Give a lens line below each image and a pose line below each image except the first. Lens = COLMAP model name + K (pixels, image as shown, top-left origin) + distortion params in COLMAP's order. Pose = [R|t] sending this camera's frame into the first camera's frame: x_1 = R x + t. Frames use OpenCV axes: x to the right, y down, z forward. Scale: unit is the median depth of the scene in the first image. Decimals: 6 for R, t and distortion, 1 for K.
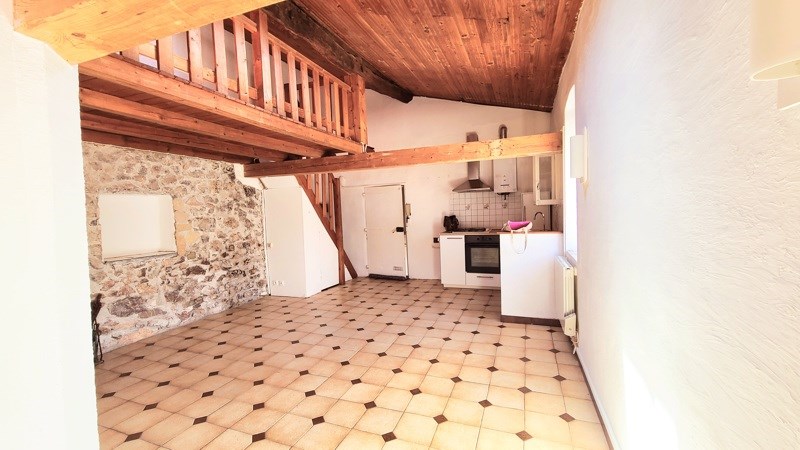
lens RADIAL K [[326.2, 0, 401.4], [0, 326.2, 226.6], [0, 0, 1]] dist [-0.001806, -0.000019]
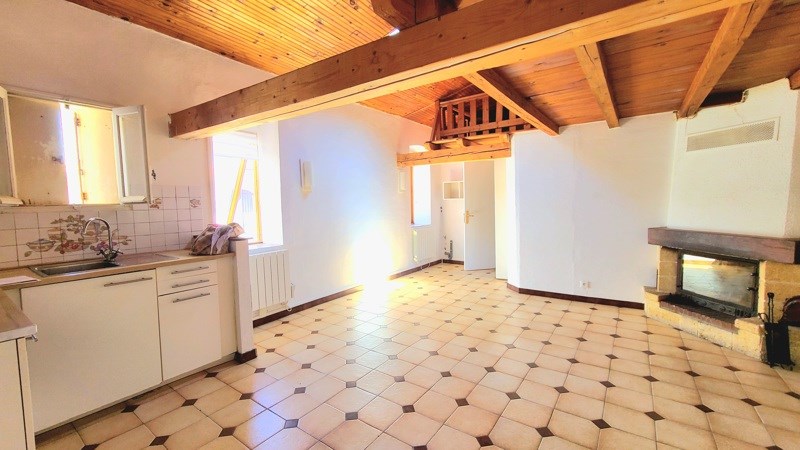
lens RADIAL K [[326.2, 0, 400.9], [0, 326.2, 224.2], [0, 0, 1]] dist [-0.001806, -0.000019]
pose [[-0.966609, 0.042991, 0.252625, -0.189213], [0.072477, 0.991440, 0.108595, -0.058376], [-0.245794, 0.123279, -0.961451, 1.411976]]
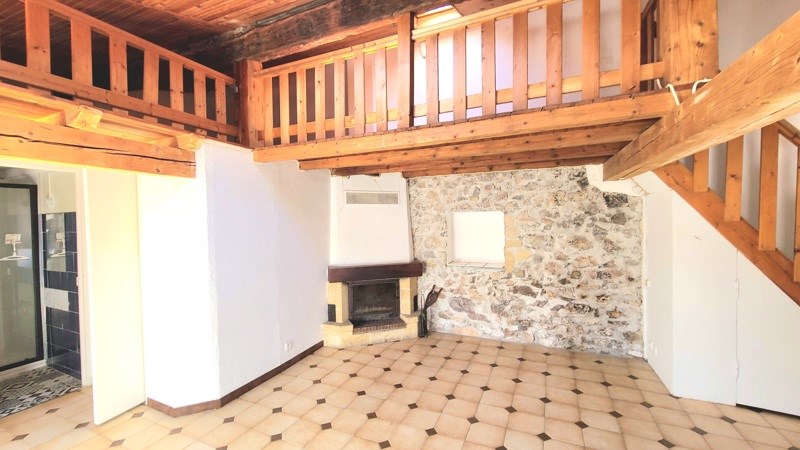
lens RADIAL K [[326.2, 0, 401.0], [0, 326.2, 225.1], [0, 0, 1]] dist [-0.001806, -0.000019]
pose [[-0.062203, 0.056589, -0.996458, 0.310311], [-0.033490, 0.997711, 0.058751, -0.095204], [0.997501, 0.037026, -0.060165, 0.695632]]
